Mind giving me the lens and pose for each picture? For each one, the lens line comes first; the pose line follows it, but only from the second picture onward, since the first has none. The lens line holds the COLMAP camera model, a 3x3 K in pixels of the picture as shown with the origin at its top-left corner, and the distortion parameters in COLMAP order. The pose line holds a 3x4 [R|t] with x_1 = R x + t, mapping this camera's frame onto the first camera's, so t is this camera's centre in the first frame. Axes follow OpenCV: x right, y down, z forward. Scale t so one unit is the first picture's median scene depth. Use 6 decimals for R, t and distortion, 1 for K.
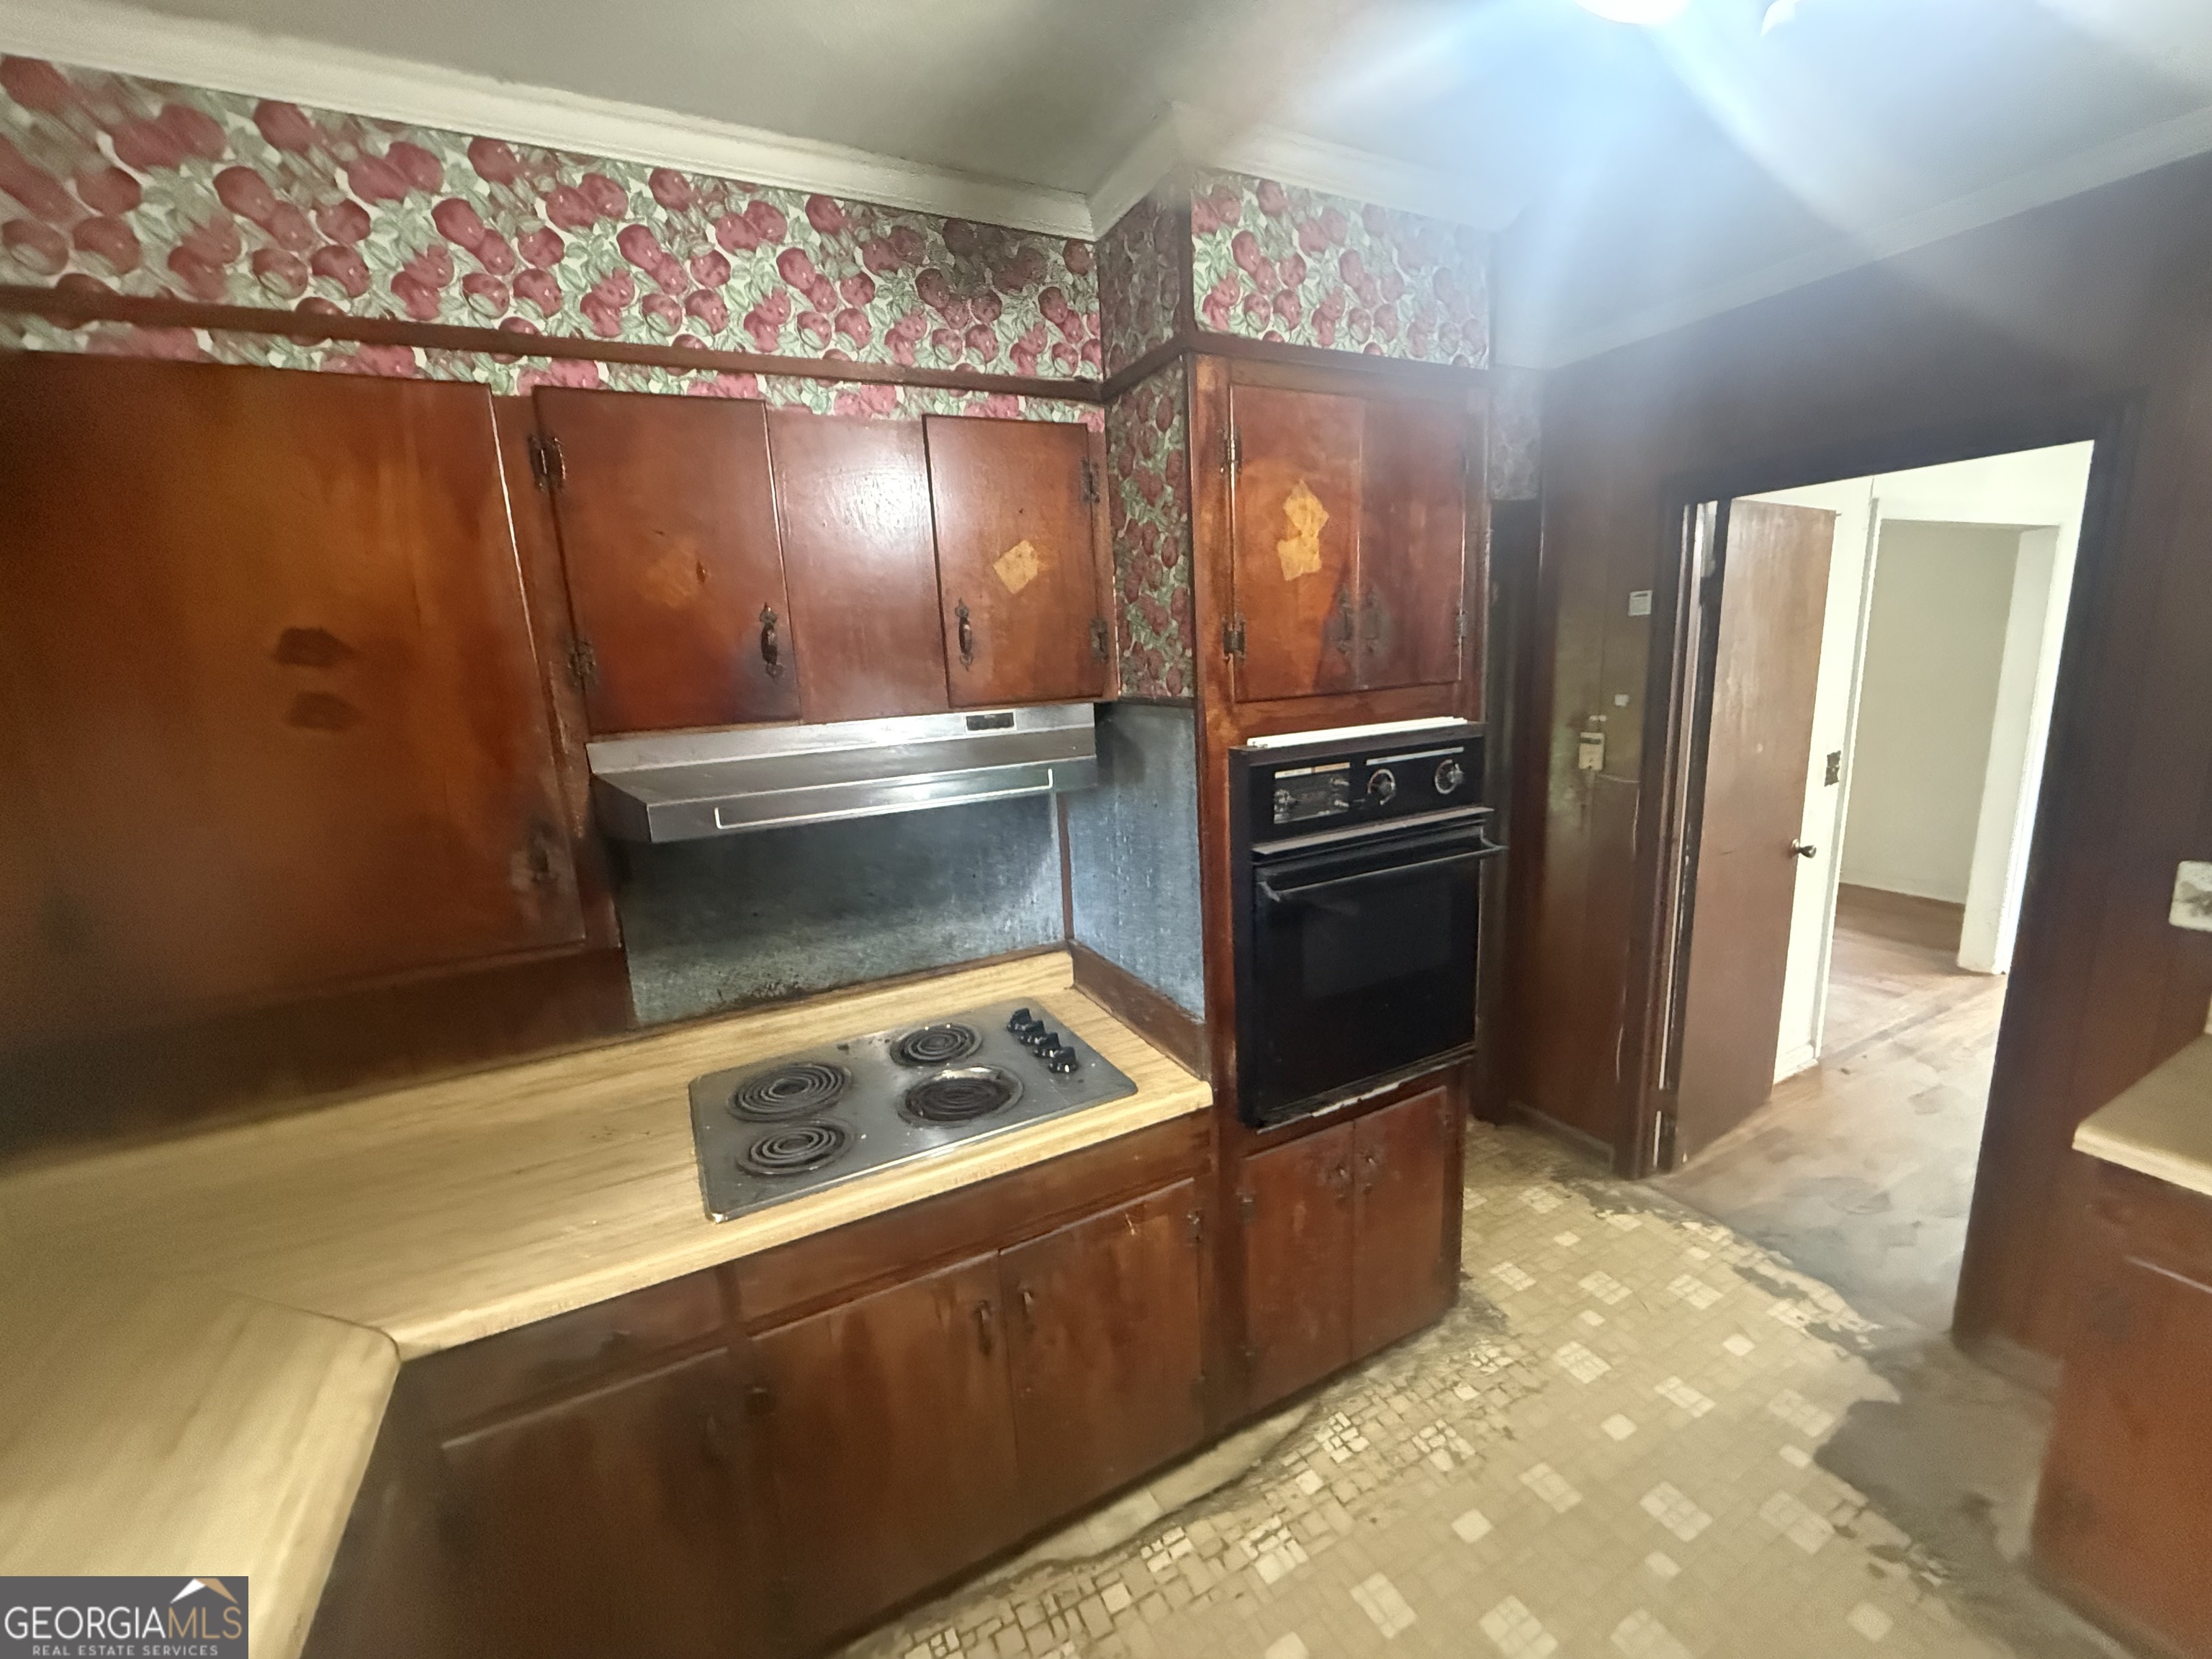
lens RADIAL K [[880.1, 0, 1103.7], [0, 880.1, 828.2], [0, 0, 1]] dist [-0.000500, 0.000054]
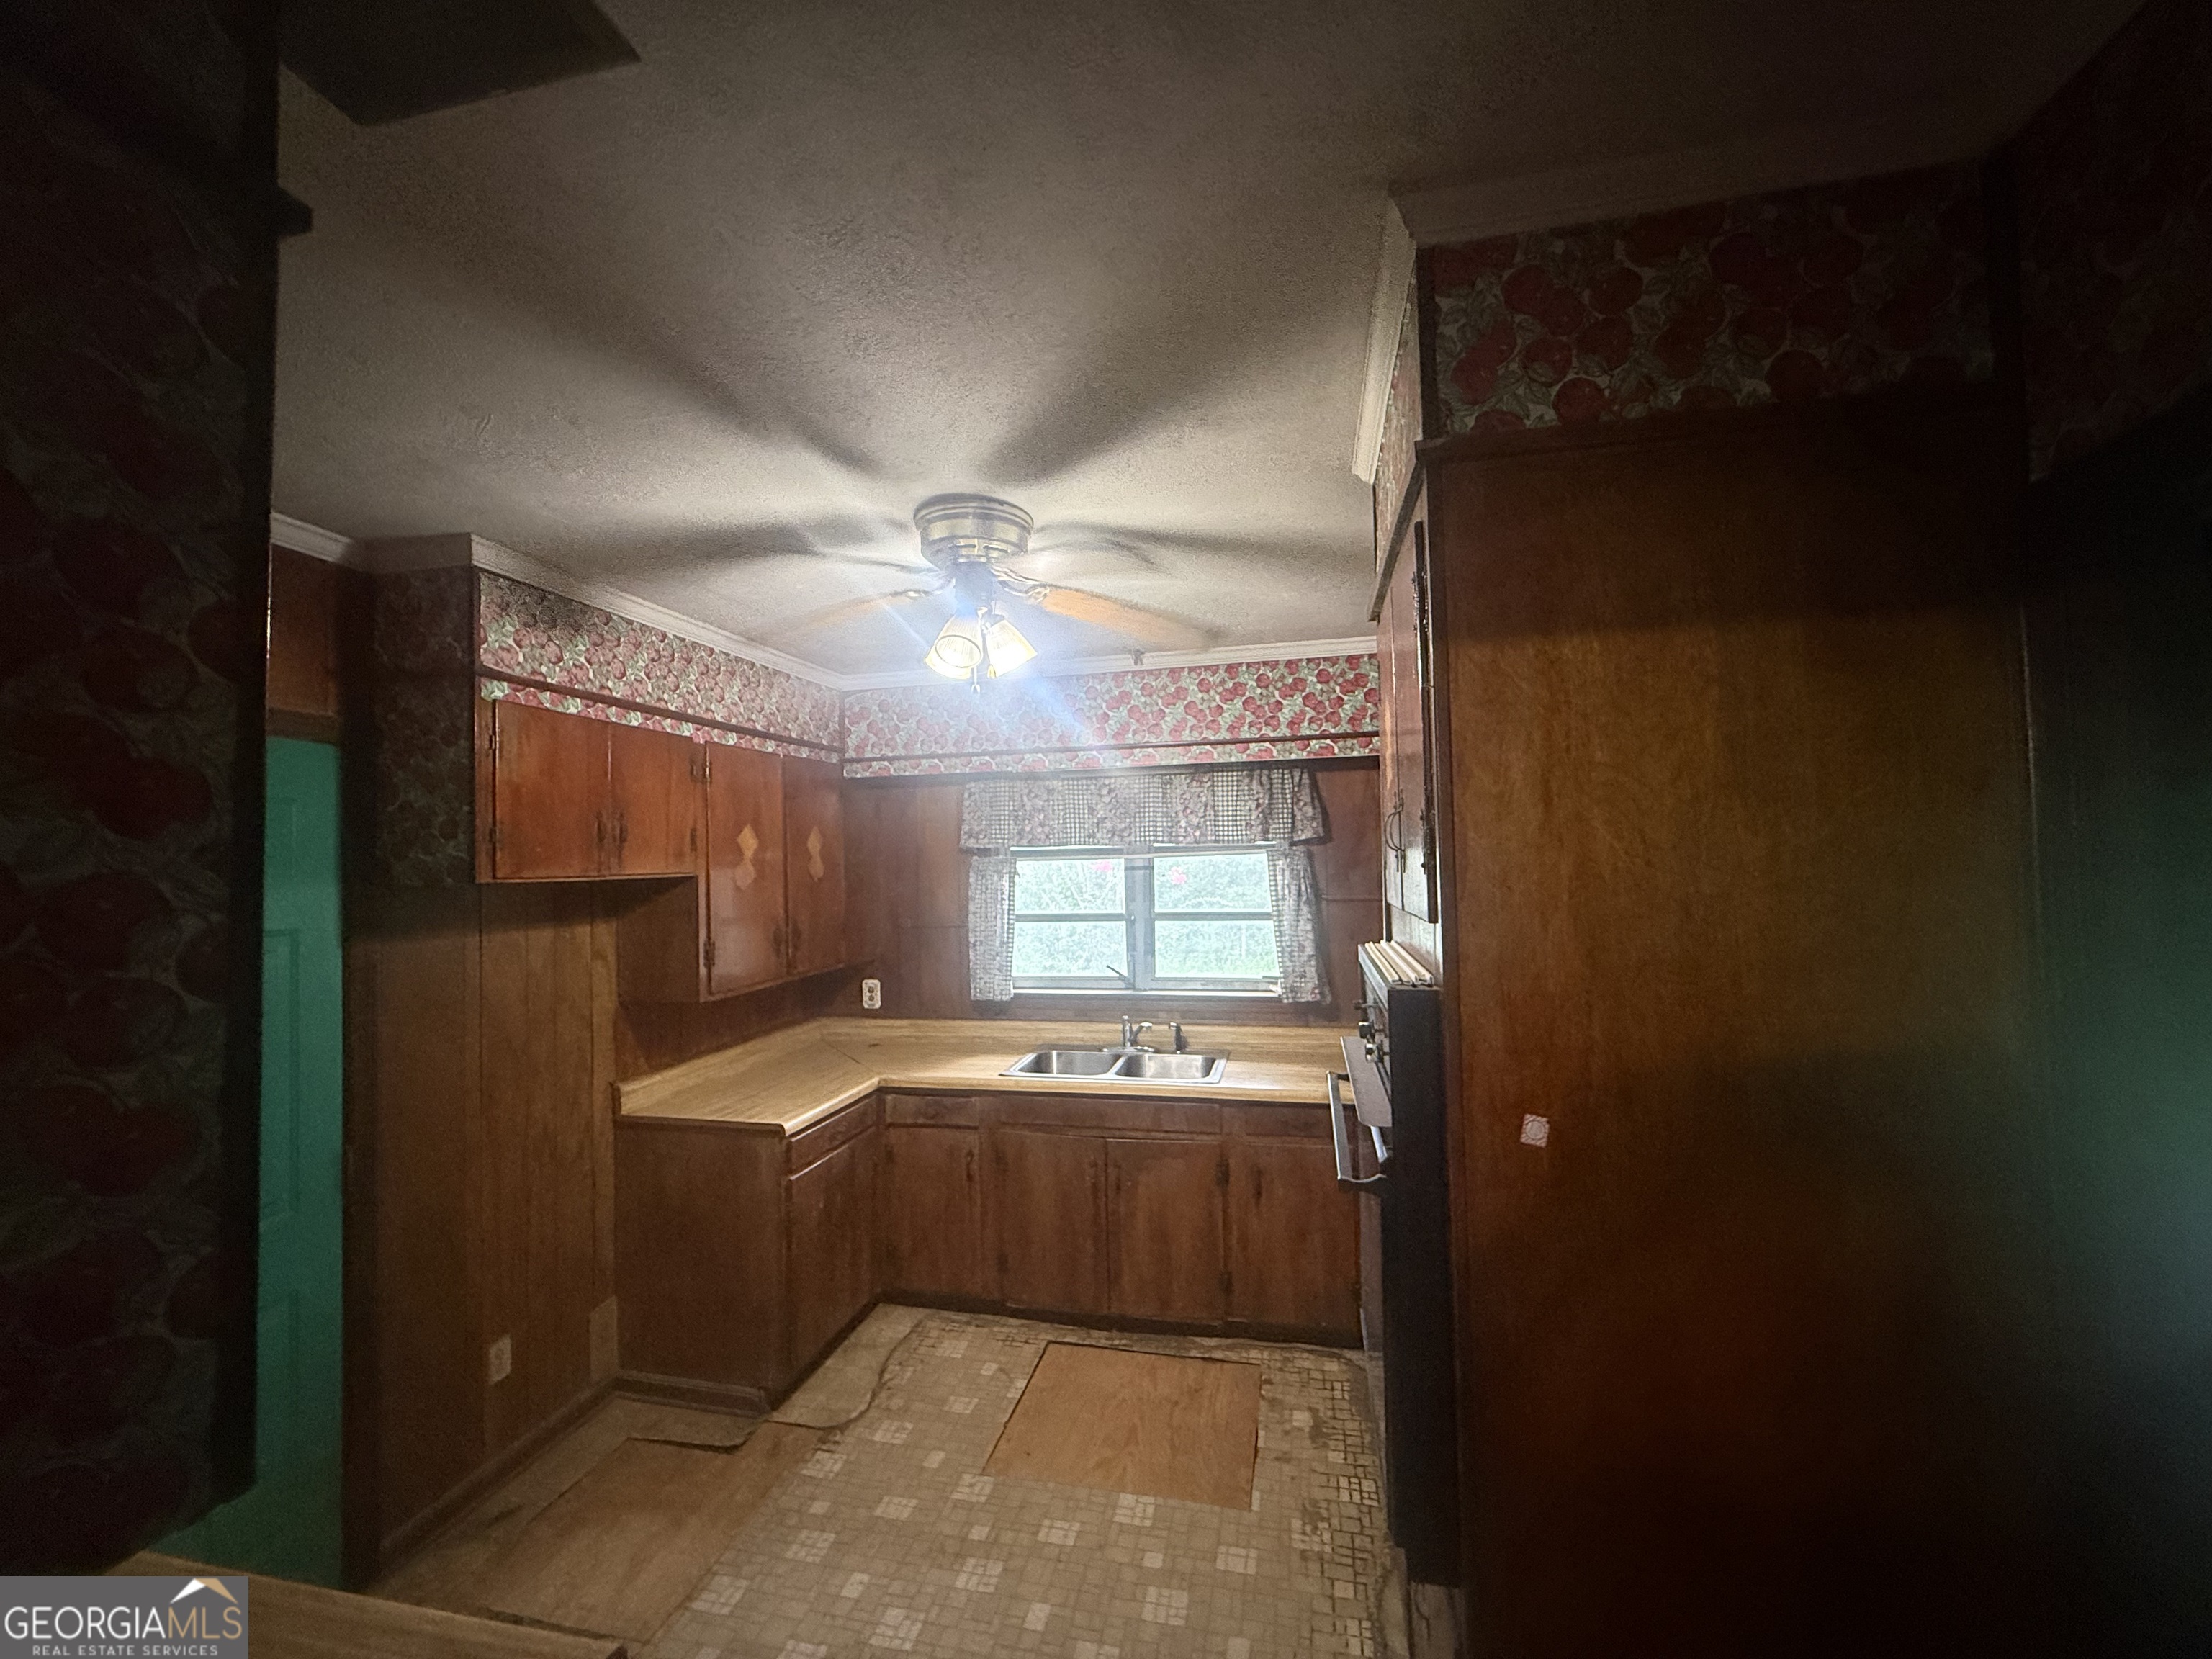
lens RADIAL K [[880.1, 0, 1106.4], [0, 880.1, 830.1], [0, 0, 1]] dist [-0.000500, 0.000054]
pose [[-0.641207, 0.038739, -0.766390, 1.146763], [-0.099665, 0.986062, 0.133228, -0.323322], [0.760868, 0.161809, -0.628409, 1.351871]]
